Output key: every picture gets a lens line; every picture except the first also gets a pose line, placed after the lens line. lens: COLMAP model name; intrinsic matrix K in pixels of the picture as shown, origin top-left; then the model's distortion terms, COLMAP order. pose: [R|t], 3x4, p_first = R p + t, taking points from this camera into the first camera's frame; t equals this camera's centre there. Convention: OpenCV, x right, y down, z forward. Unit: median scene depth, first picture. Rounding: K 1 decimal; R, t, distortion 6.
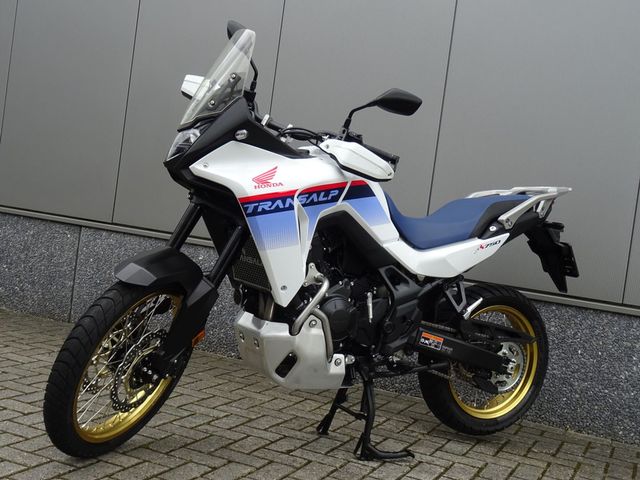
lens RADIAL K [[816.3, 0, 321.3], [0, 816.3, 239.7], [0, 0, 1]] dist [0.025214, 0.000000]
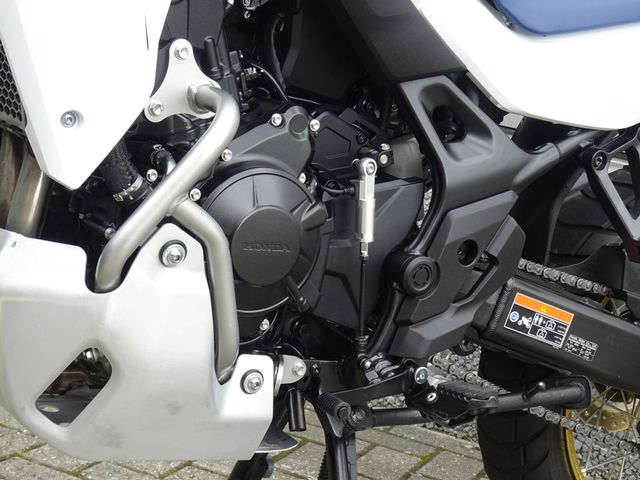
lens RADIAL K [[1338.2, 0, 320.5], [0, 1338.2, 240.9], [0, 0, 1]] dist [0.084024, 0.000000]
pose [[0.995246, 0.059998, 0.076714, 0.004637], [-0.068610, 0.990987, 0.115052, 0.038879], [-0.069120, -0.119769, 0.990393, 0.503567]]
